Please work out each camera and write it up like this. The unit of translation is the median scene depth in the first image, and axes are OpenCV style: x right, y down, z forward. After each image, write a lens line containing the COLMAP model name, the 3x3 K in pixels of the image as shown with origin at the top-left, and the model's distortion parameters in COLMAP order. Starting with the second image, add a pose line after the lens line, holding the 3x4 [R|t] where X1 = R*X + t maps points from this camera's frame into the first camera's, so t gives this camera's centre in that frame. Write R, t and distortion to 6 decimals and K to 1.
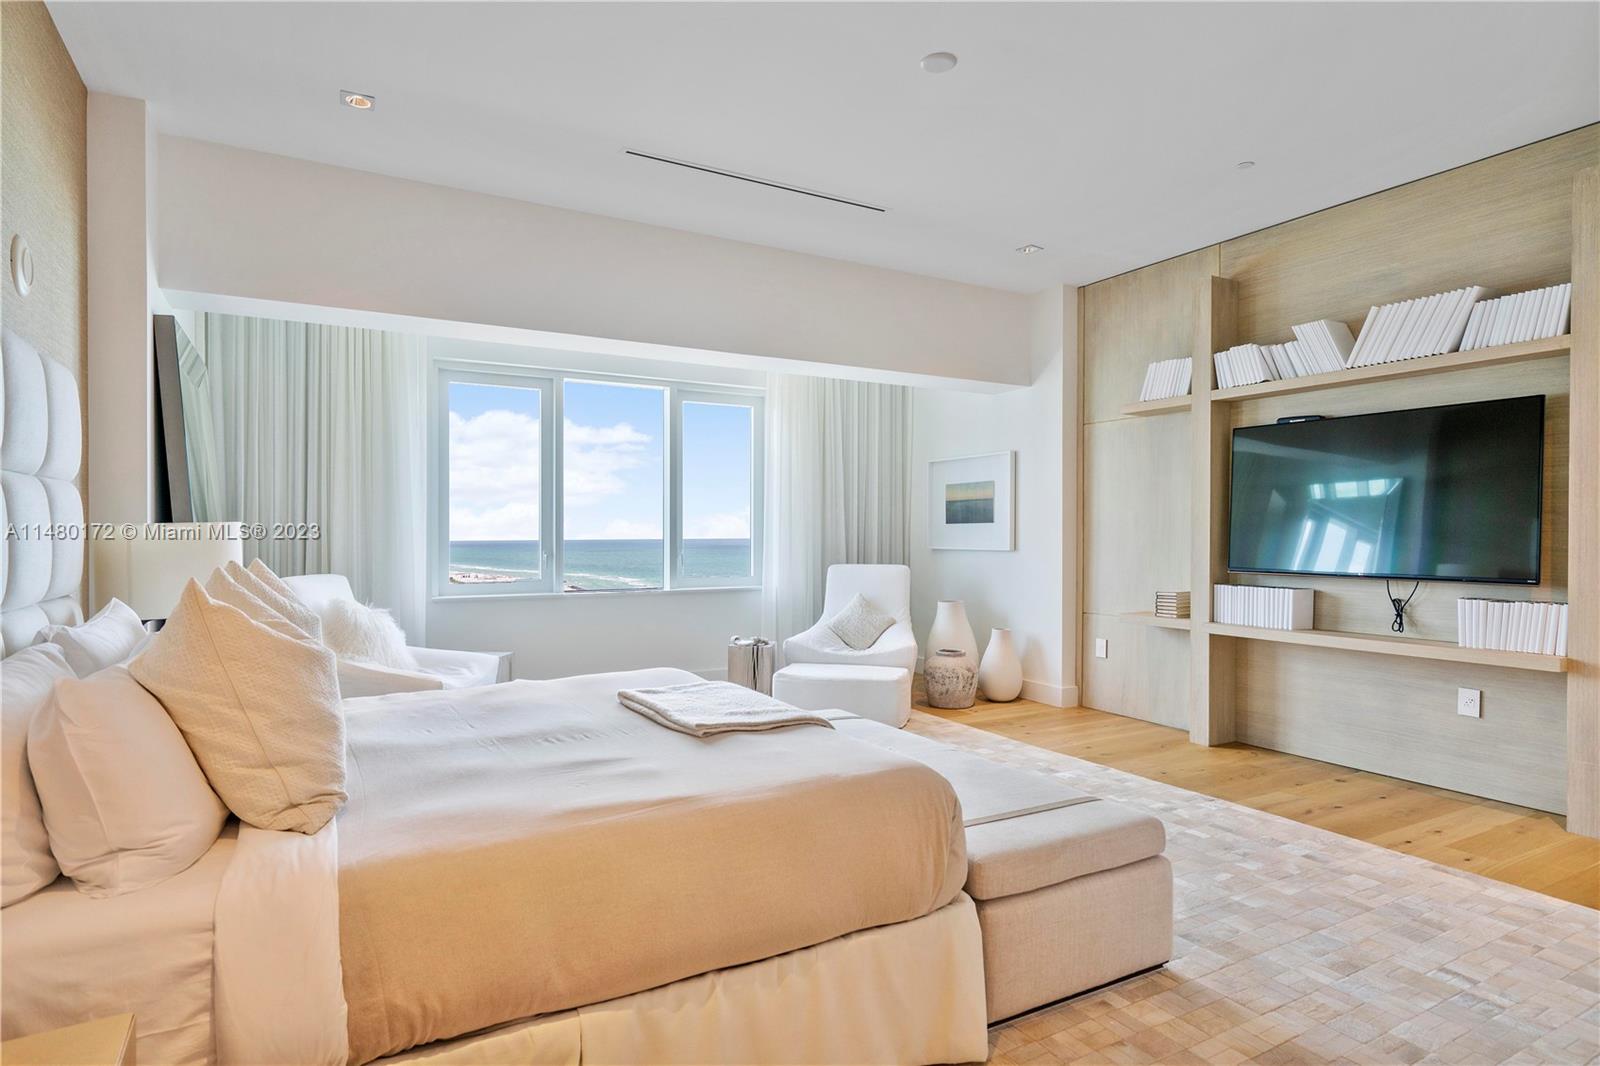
lens RADIAL K [[886.1, 0, 810.3], [0, 886.1, 565.0], [0, 0, 1]] dist [0.015200, -0.001366]
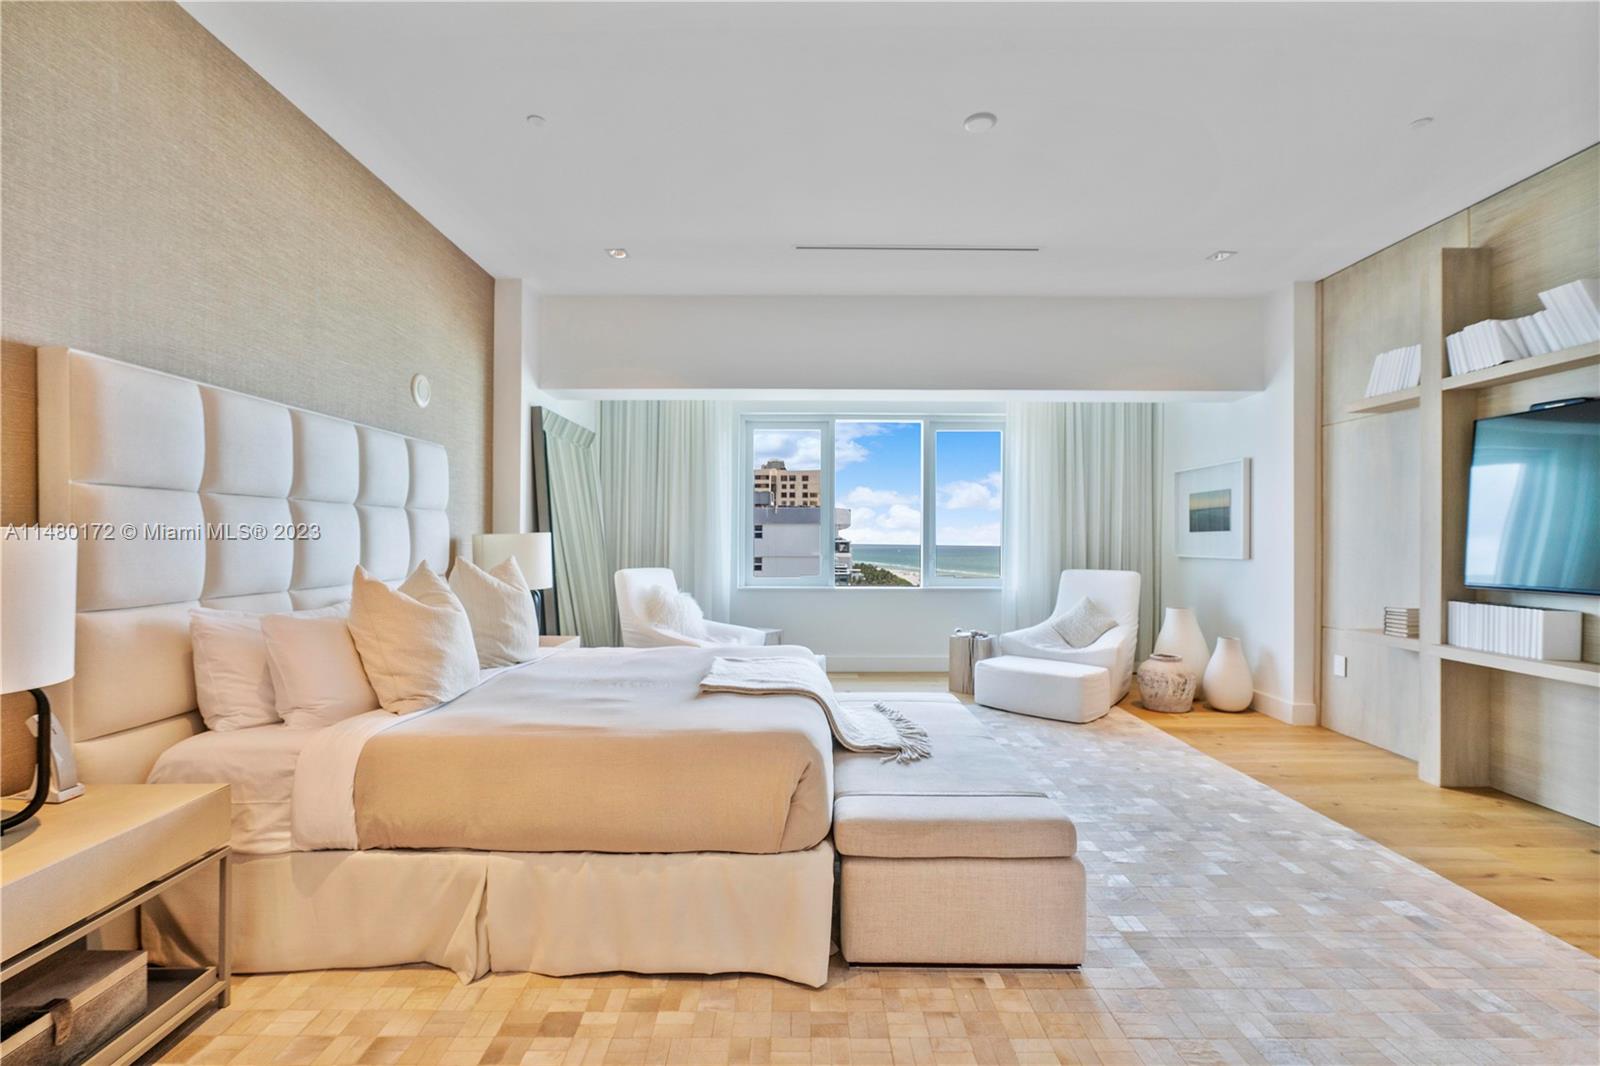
lens RADIAL K [[738.0, 0, 794.5], [0, 738.0, 558.0], [0, 0, 1]] dist [-0.000712, 0.002338]
pose [[0.862792, 0.012761, -0.505398, 0.423316], [-0.019774, 0.999768, -0.008515, -0.001795], [0.505172, 0.017341, 0.862844, 0.084481]]
